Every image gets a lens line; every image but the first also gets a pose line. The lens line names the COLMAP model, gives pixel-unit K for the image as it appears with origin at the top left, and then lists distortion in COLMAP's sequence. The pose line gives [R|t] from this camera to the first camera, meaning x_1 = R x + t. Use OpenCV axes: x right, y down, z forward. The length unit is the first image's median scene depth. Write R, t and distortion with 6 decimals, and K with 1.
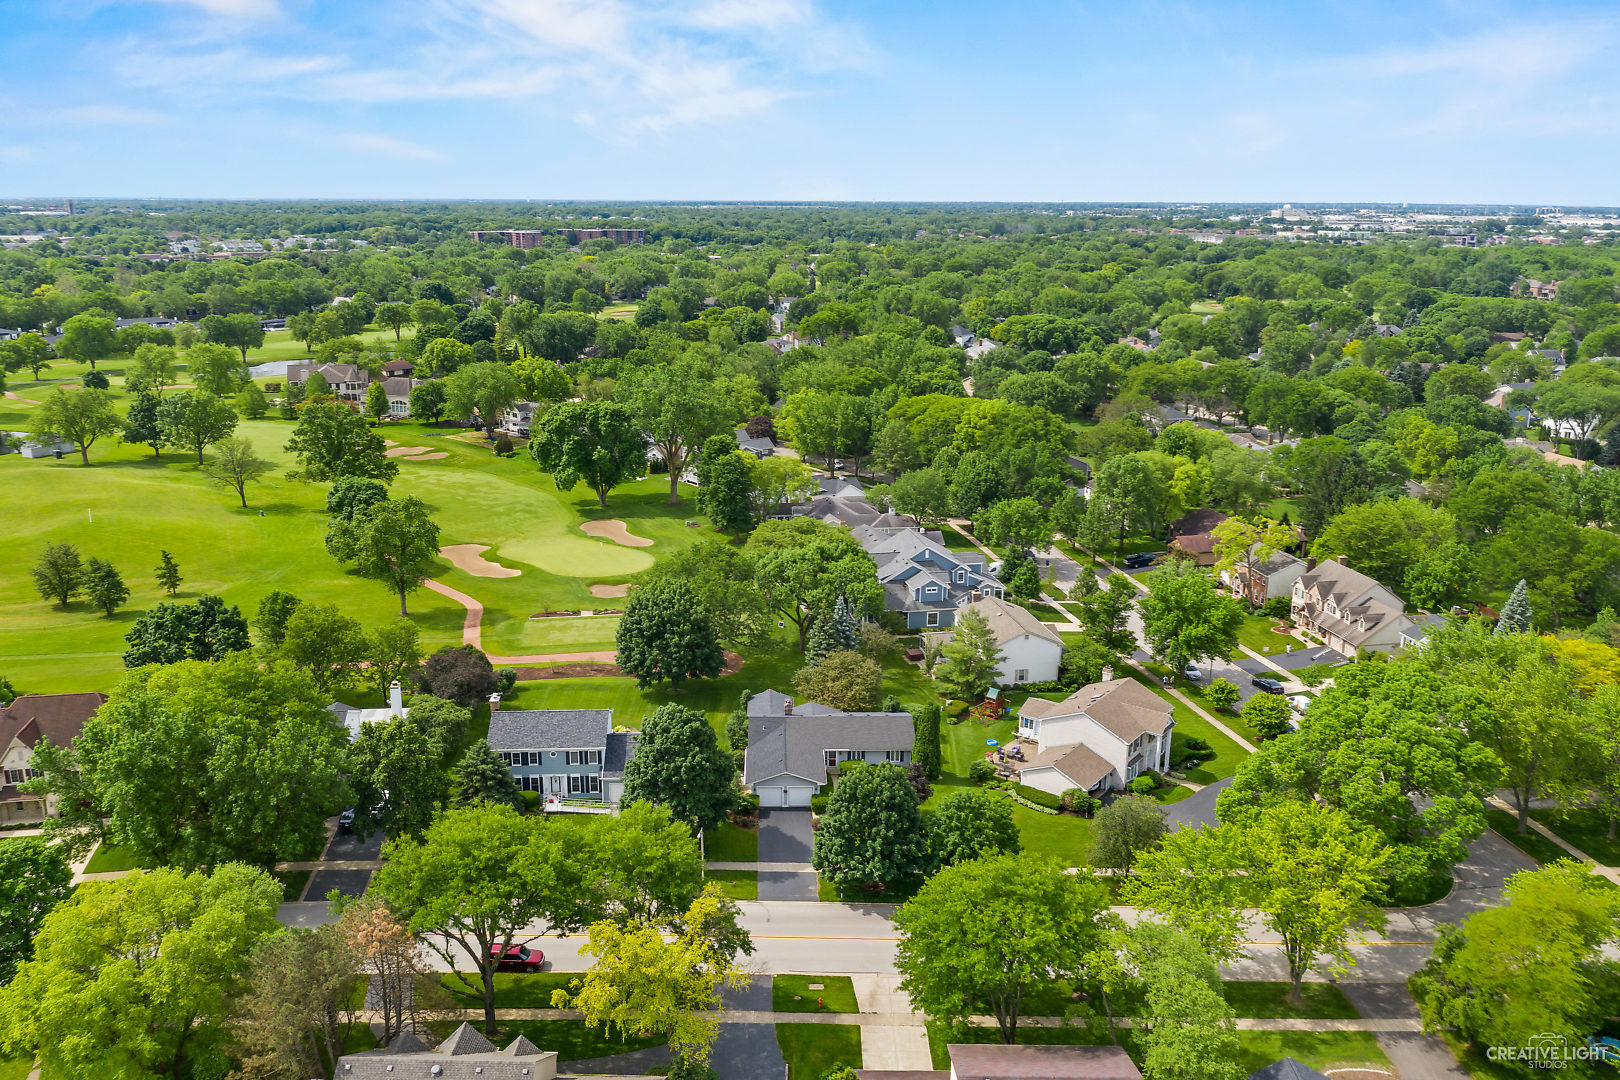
lens RADIAL K [[1319.1, 0, 813.2], [0, 1319.1, 539.7], [0, 0, 1]] dist [-0.011792, -0.004148]
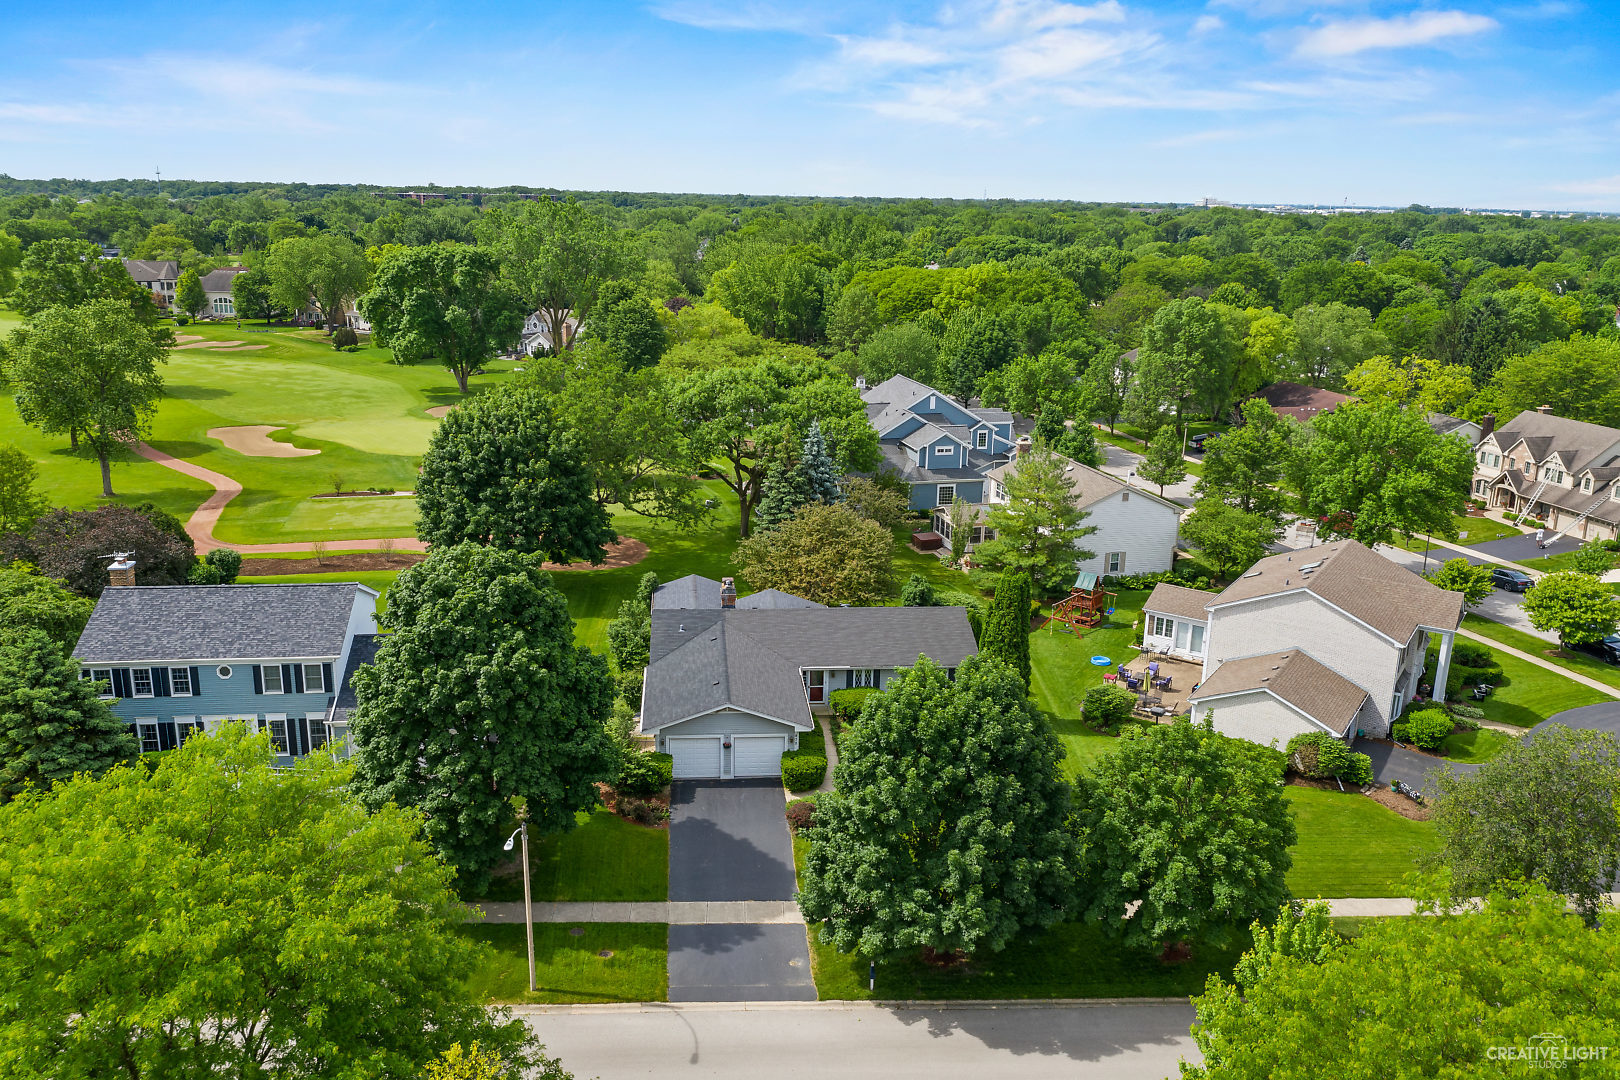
lens RADIAL K [[1319.1, 0, 807.1], [0, 1319.1, 542.0], [0, 0, 1]] dist [-0.011792, -0.004148]
pose [[0.998460, -0.005190, 0.055234, -0.015311], [0.005035, 0.999983, 0.002933, 0.097605], [-0.055248, -0.002651, 0.998469, 0.440450]]
